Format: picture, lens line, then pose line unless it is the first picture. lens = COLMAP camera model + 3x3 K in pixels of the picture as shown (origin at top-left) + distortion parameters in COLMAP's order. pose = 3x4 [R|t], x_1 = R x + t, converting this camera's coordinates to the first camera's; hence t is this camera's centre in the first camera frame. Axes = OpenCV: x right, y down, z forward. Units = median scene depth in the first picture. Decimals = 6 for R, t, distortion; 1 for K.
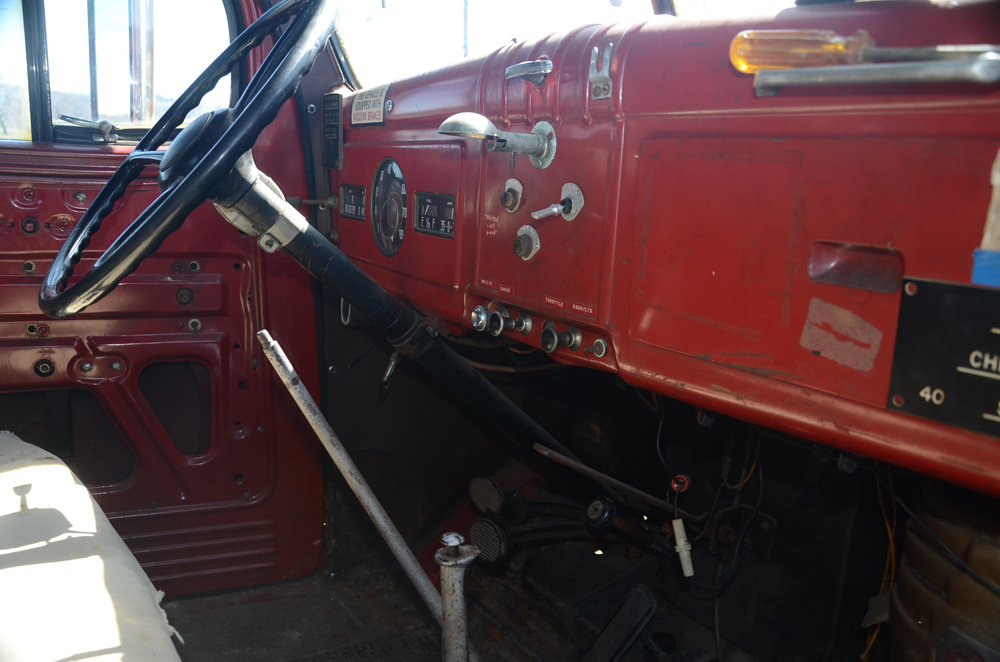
lens RADIAL K [[853.5, 0, 502.7], [0, 853.5, 345.0], [0, 0, 1]] dist [-0.110982, 0.132688]
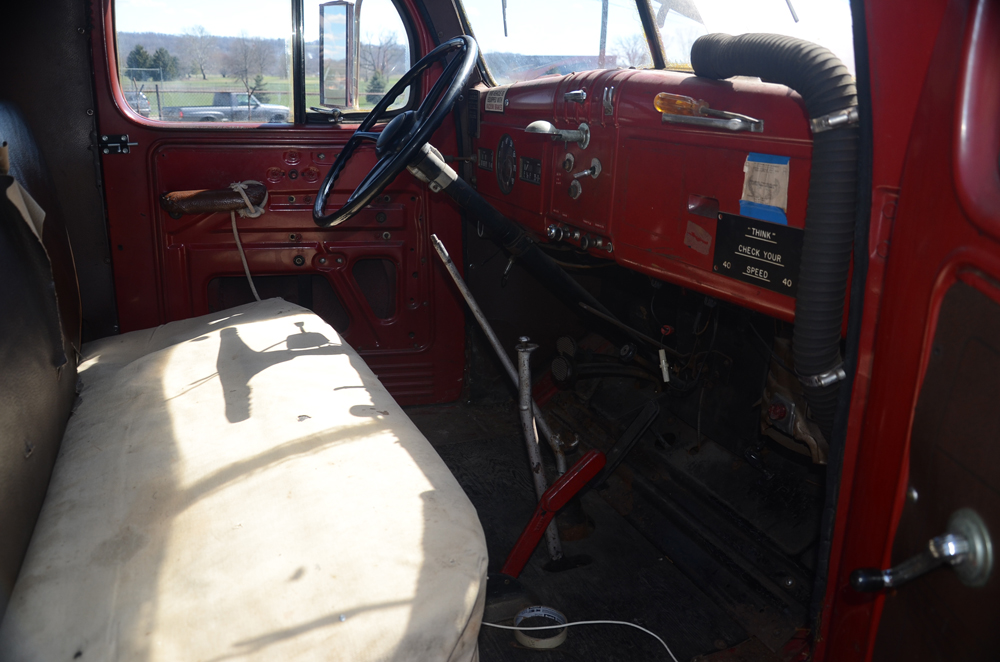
lens RADIAL K [[767.1, 0, 500.0], [0, 767.1, 331.0], [0, 0, 1]] dist [-0.114523, 0.006696]
pose [[0.985279, 0.035511, -0.167224, 0.149856], [-0.021249, 0.996041, 0.086315, 0.042691], [0.169627, -0.081491, 0.982133, -0.636457]]
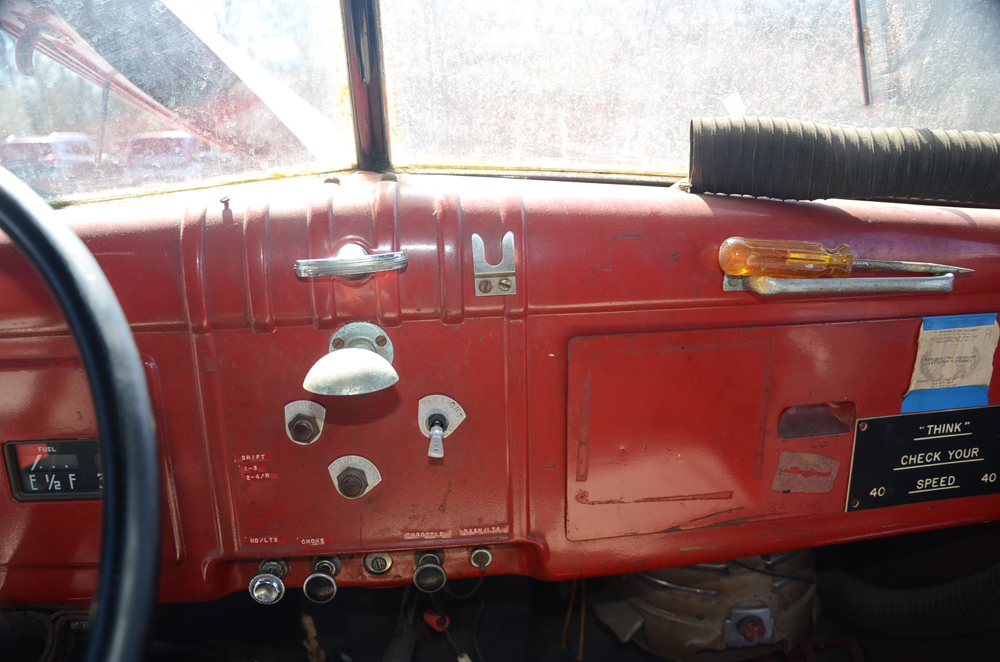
lens RADIAL K [[767.1, 0, 500.0], [0, 767.1, 331.0], [0, 0, 1]] dist [-0.114523, 0.006696]
pose [[0.450046, -0.273569, 0.850070, -0.433394], [0.220158, 0.956528, 0.191272, -0.330676], [-0.865442, 0.101069, 0.490710, 0.523375]]
